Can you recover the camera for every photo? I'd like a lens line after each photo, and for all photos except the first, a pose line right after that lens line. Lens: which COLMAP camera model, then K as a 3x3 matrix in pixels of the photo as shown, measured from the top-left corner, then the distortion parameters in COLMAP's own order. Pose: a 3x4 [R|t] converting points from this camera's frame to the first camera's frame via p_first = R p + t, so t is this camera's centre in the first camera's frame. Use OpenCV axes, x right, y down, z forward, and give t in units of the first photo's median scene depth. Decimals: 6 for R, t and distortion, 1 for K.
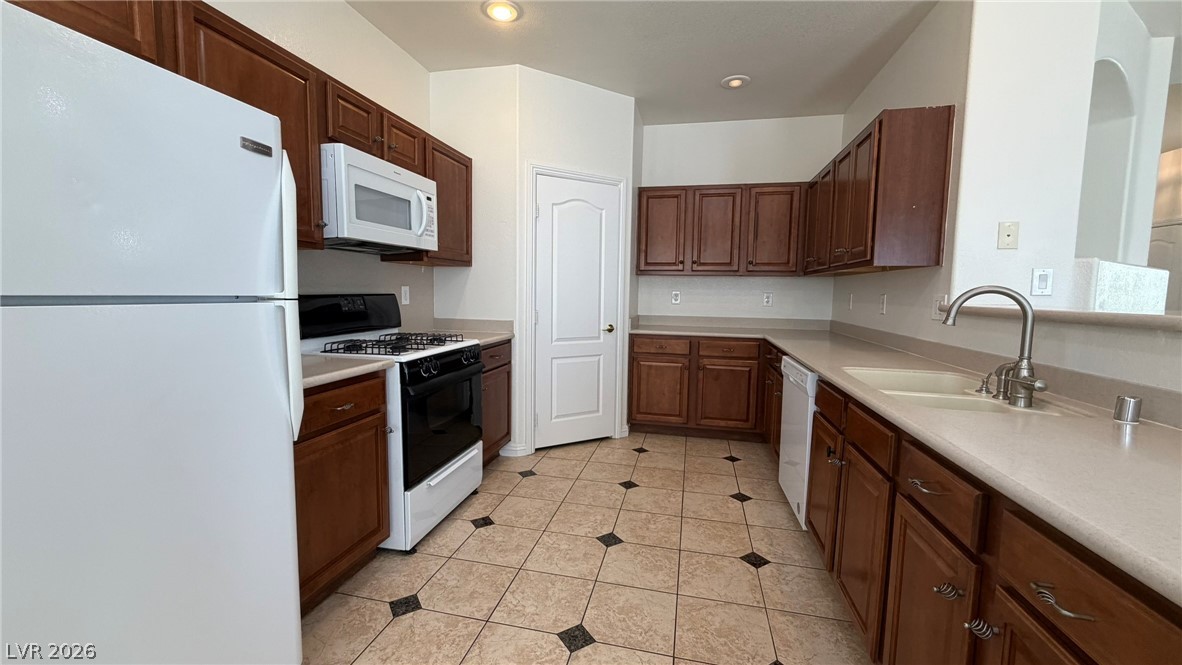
lens RADIAL K [[468.1, 0, 585.9], [0, 468.1, 333.2], [0, 0, 1]] dist [-0.002126, -0.000044]
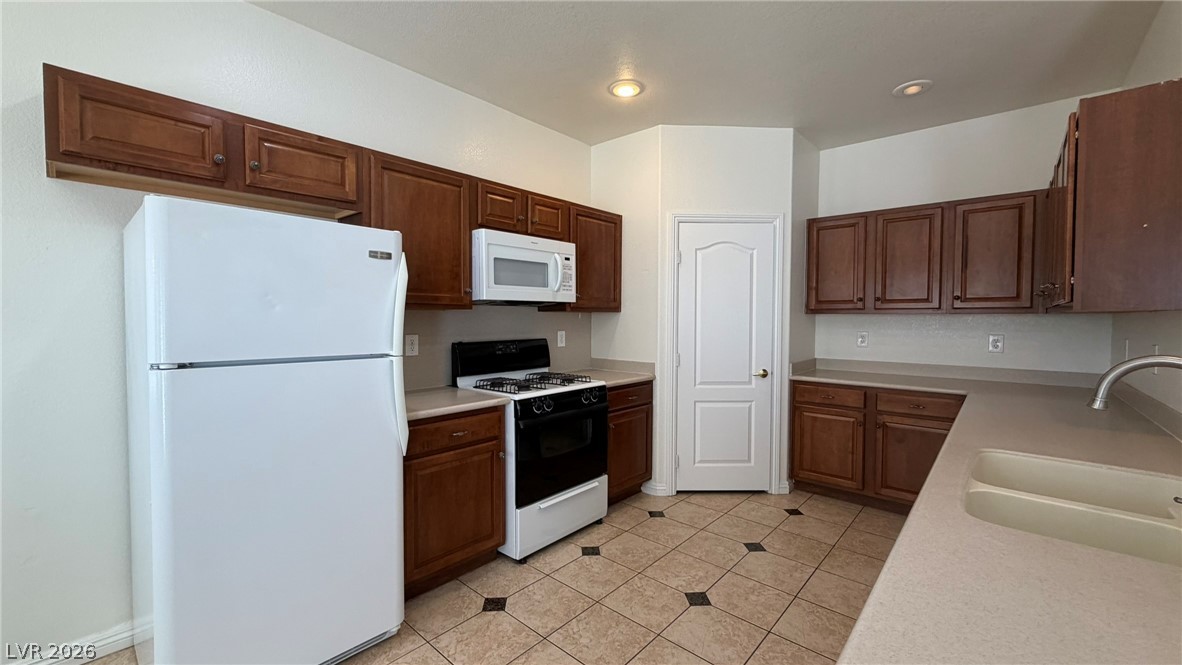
lens RADIAL K [[468.1, 0, 585.9], [0, 468.1, 333.2], [0, 0, 1]] dist [-0.002126, -0.000044]
pose [[0.876531, 0.003934, -0.481328, 0.262336], [-0.033790, 0.998003, -0.053378, -0.039390], [0.480157, 0.063052, 0.874914, 0.008110]]
